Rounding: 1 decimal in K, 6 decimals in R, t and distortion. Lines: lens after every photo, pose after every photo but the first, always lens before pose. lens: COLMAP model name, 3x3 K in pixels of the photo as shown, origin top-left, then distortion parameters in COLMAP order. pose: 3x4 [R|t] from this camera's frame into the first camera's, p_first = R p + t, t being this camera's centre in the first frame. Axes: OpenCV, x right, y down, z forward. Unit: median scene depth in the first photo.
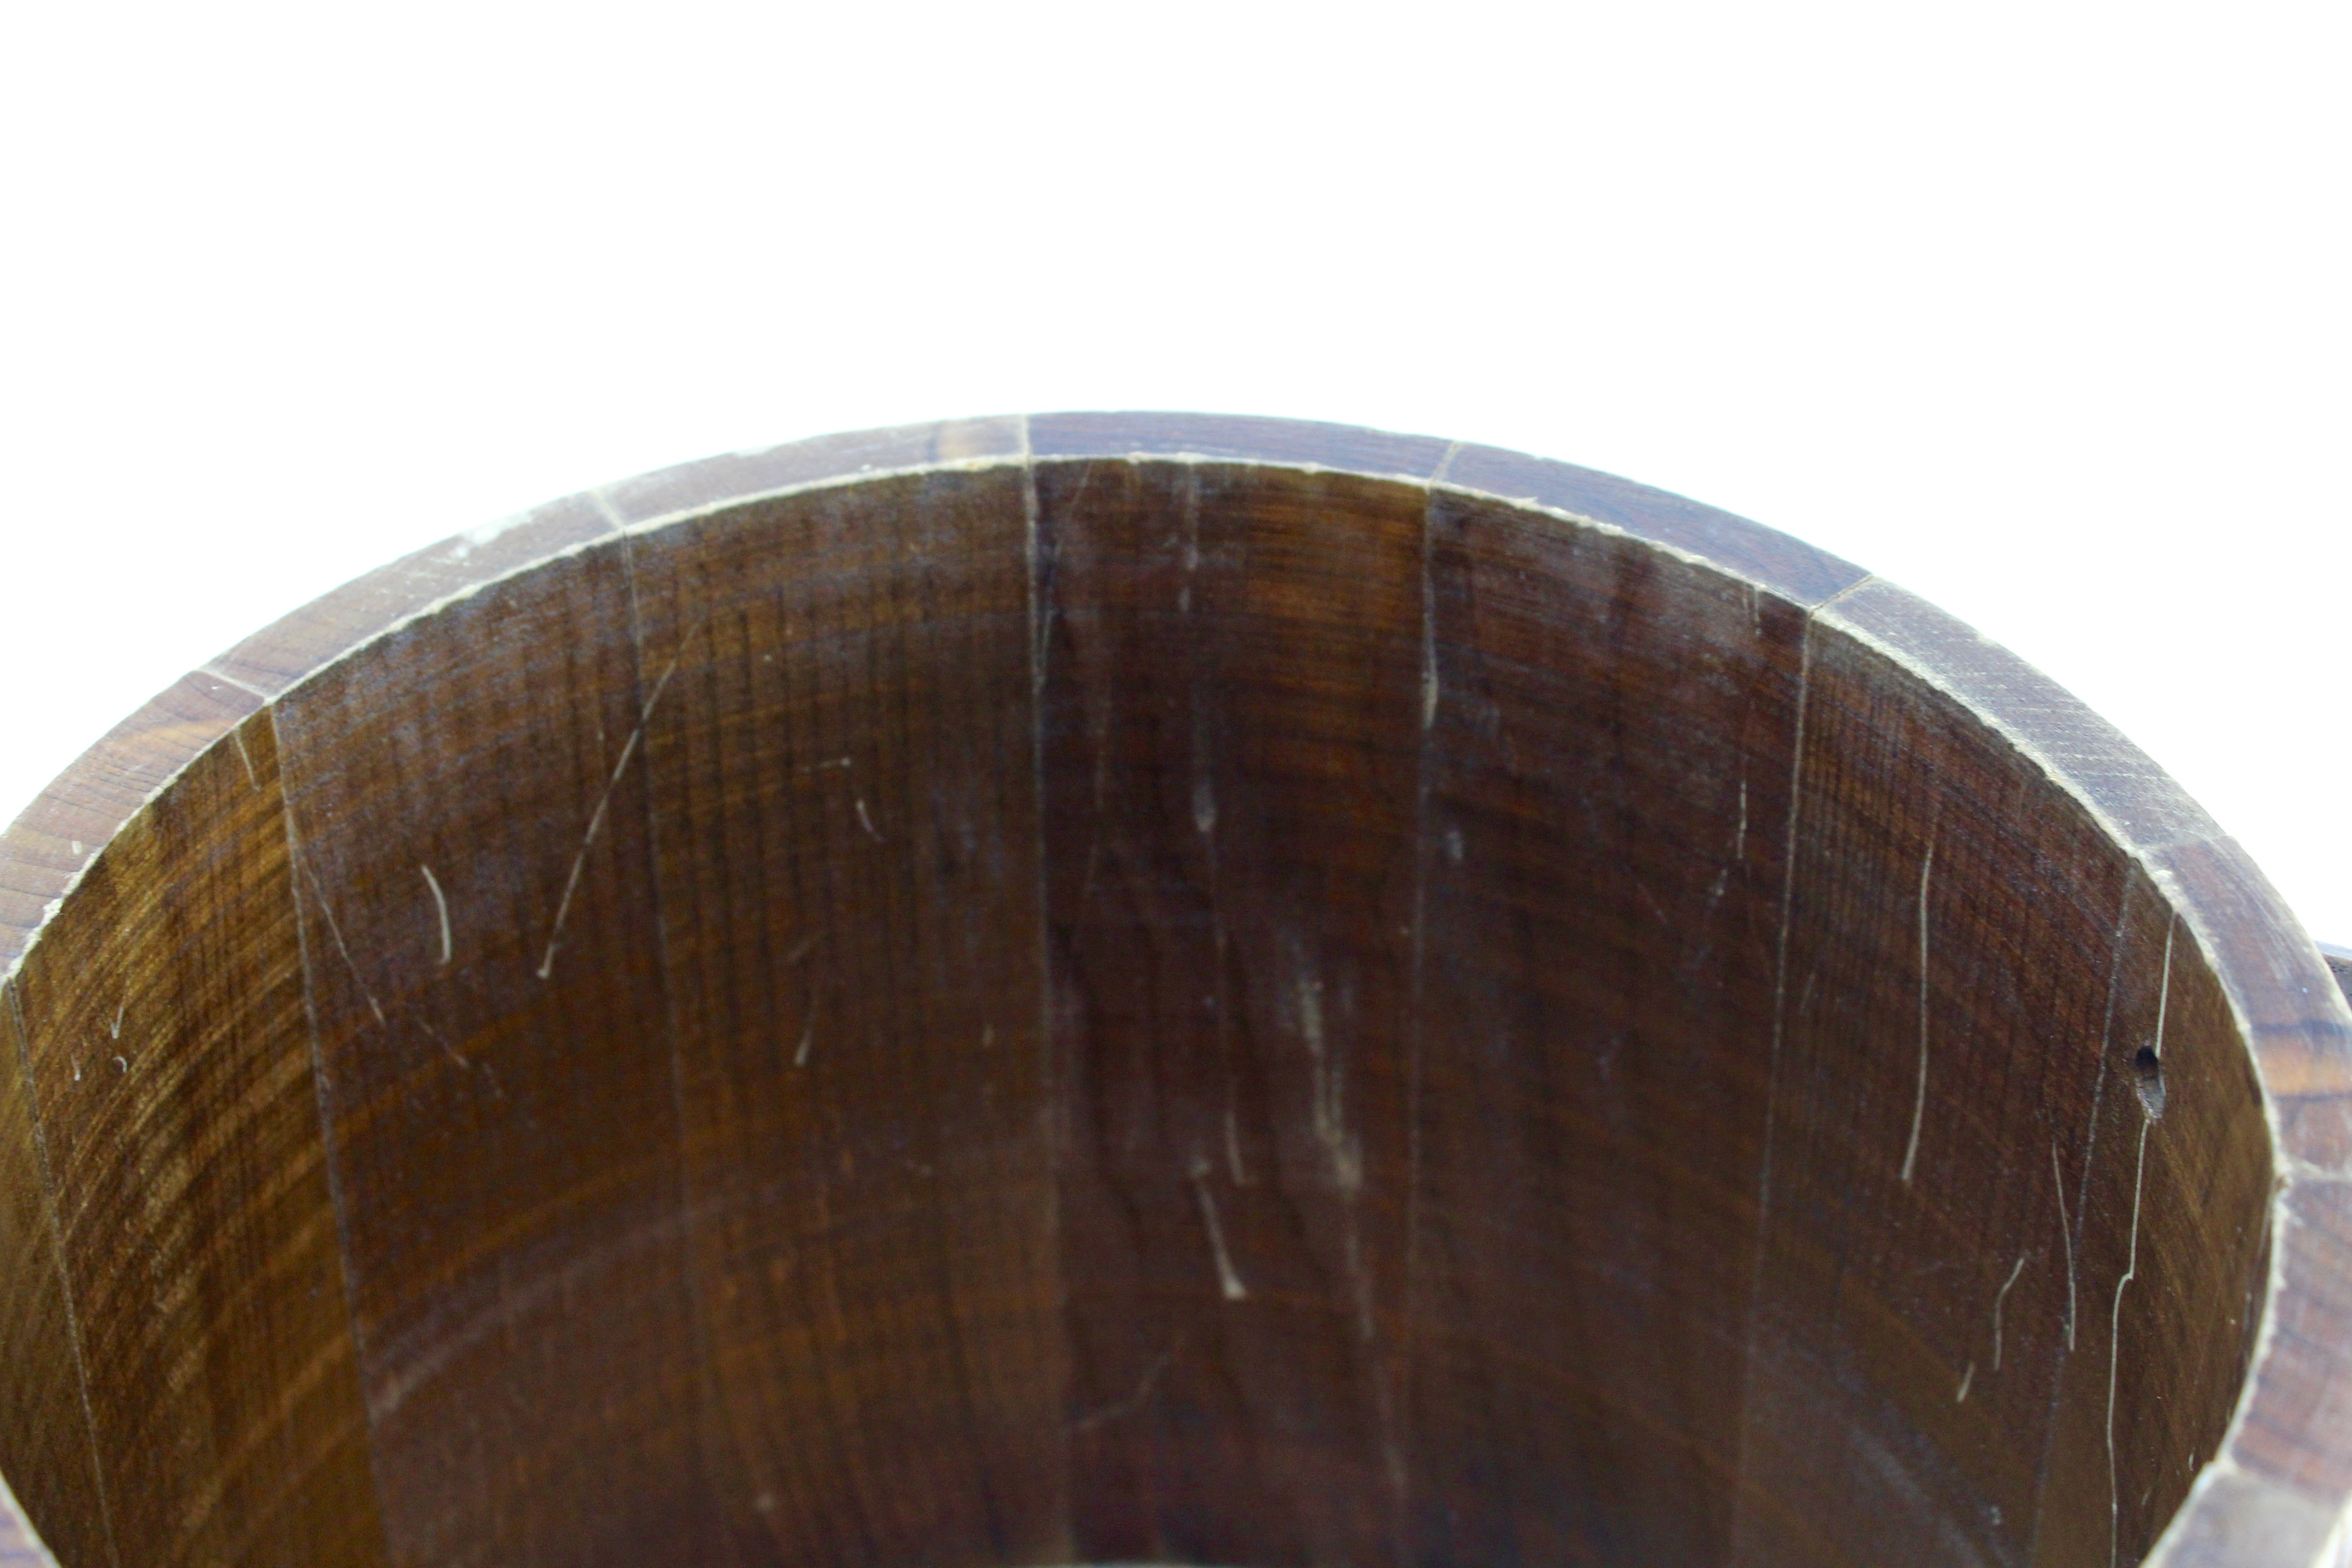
lens RADIAL K [[3797.2, 0, 1171.6], [0, 3797.2, 784.7], [0, 0, 1]] dist [0.058740, 0.000000]
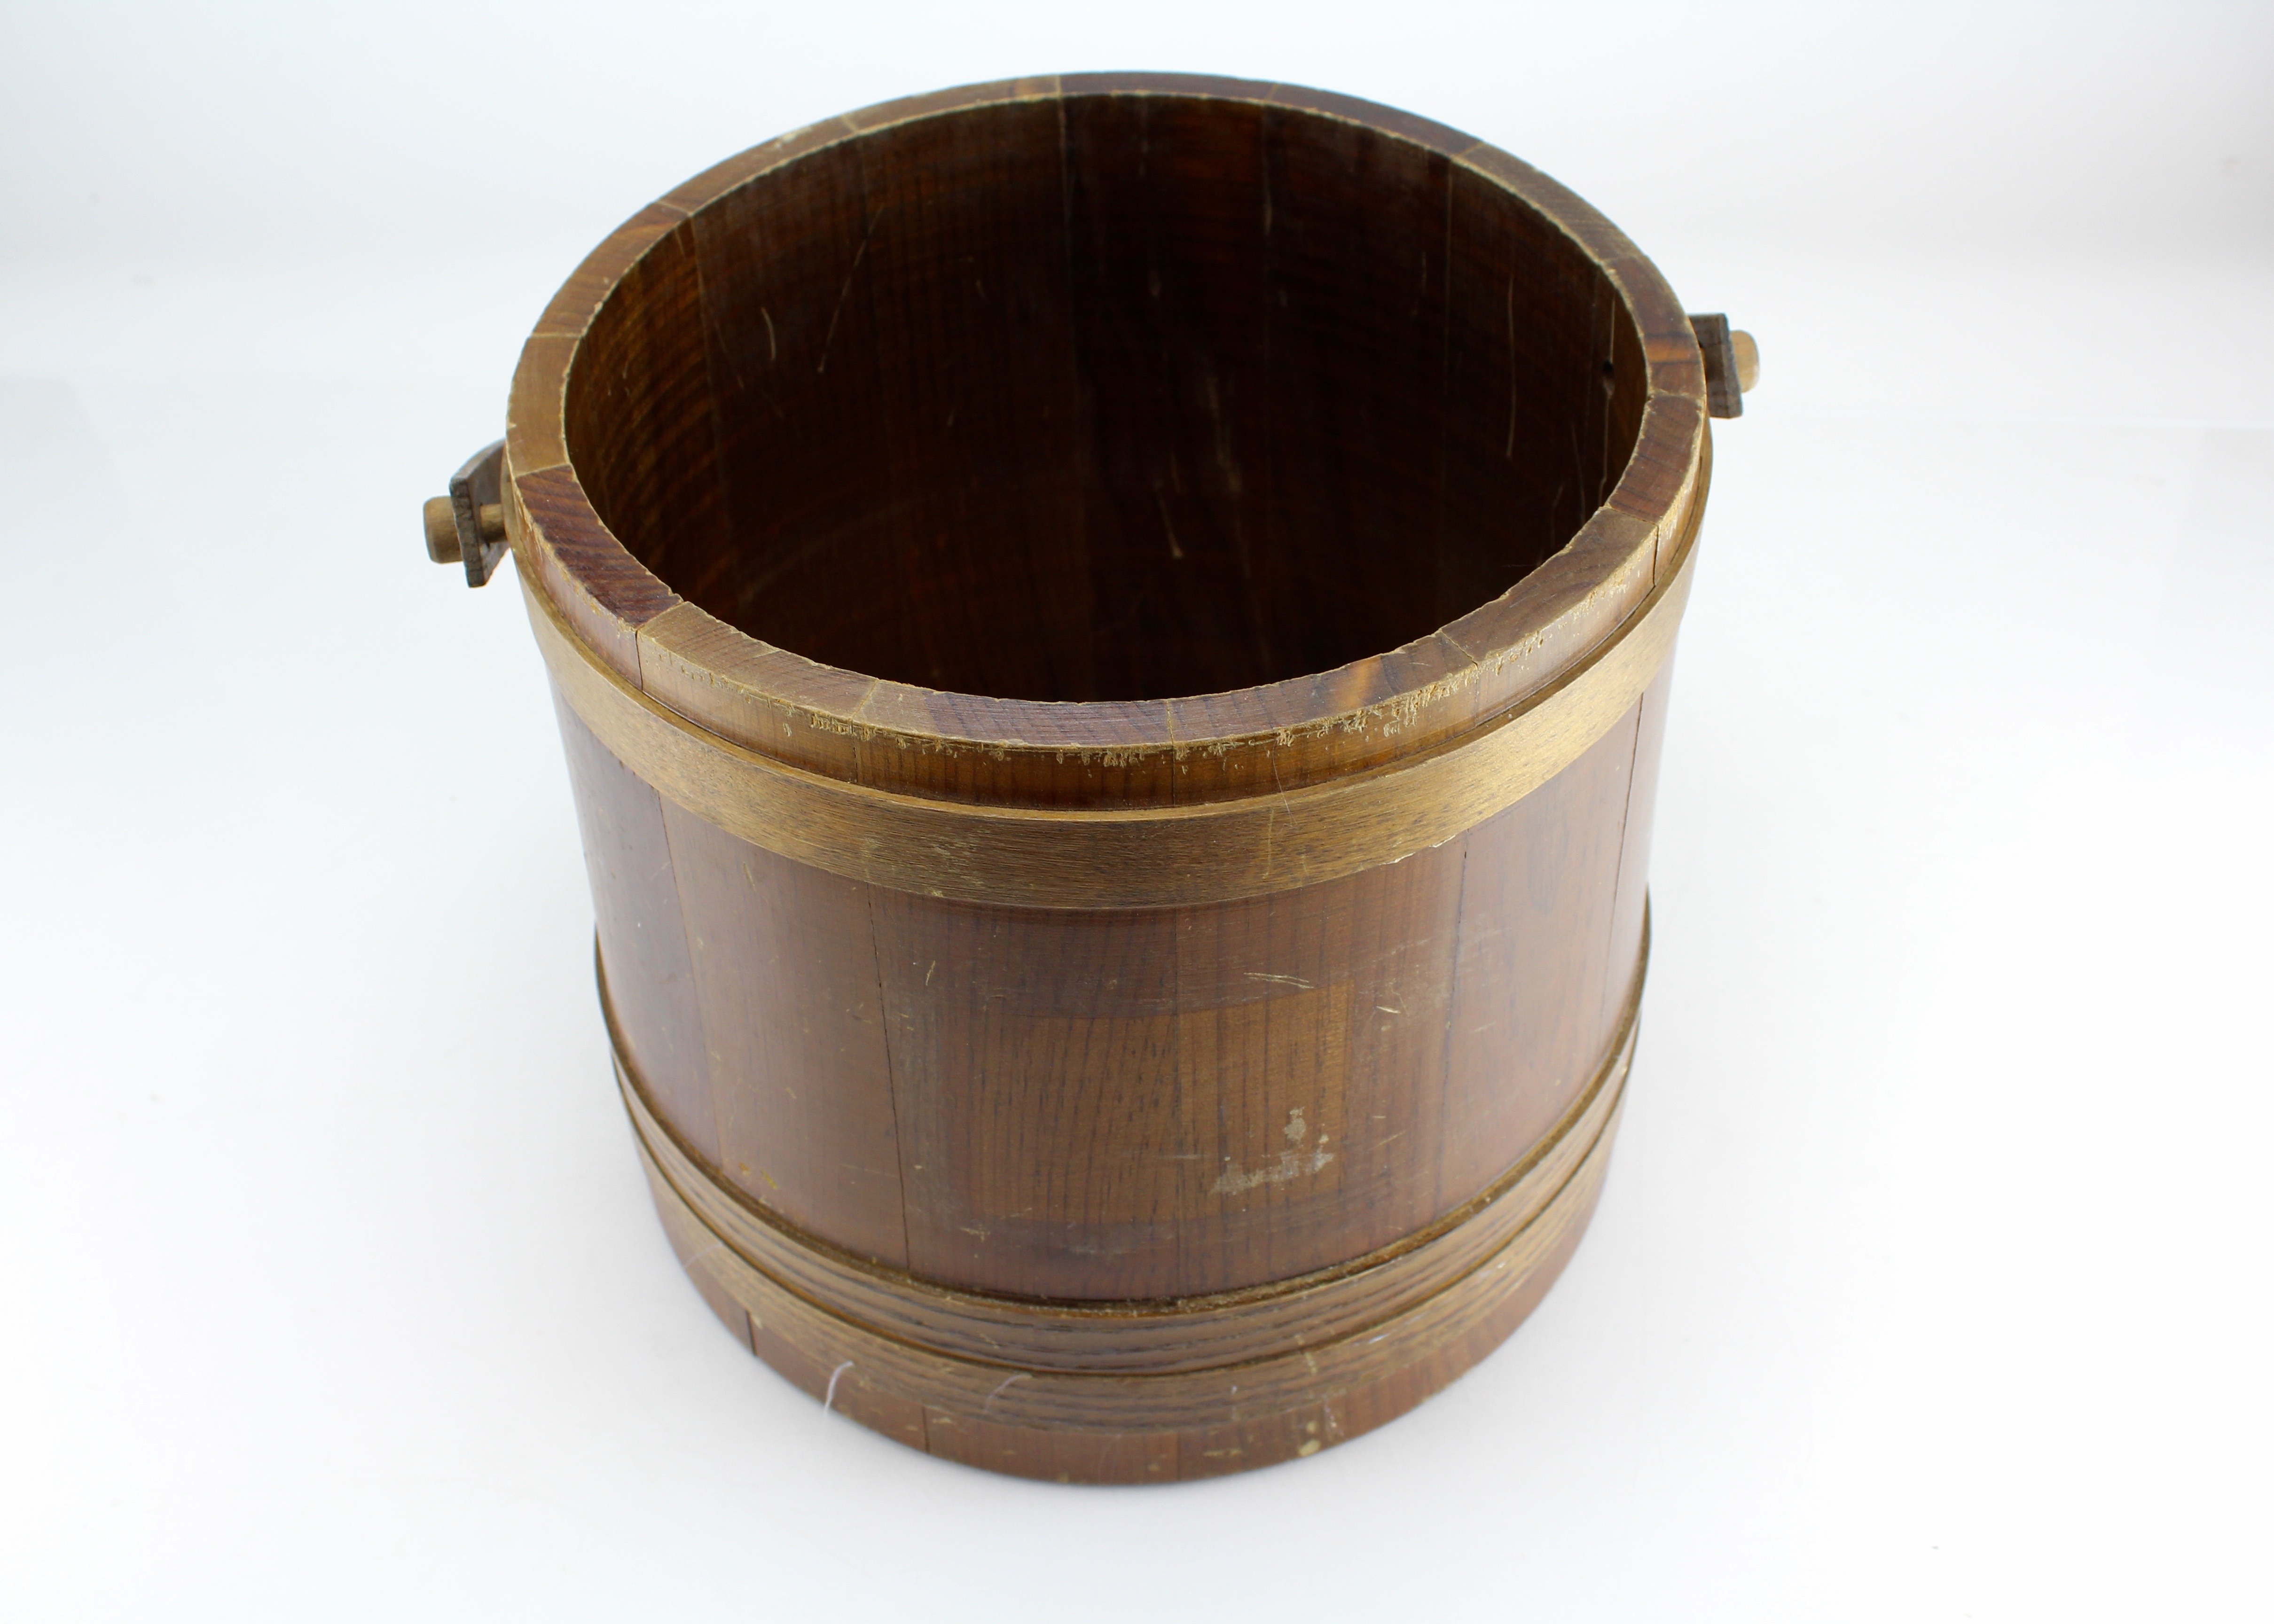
lens RADIAL K [[2736.0, 0, 1142.2], [0, 2736.0, 810.6], [0, 0, 1]] dist [-0.042804, 0.000000]
pose [[0.999758, -0.016746, -0.014253, 0.019109], [0.018162, 0.994213, 0.105883, 0.136829], [0.012397, -0.106116, 0.994276, -0.454590]]
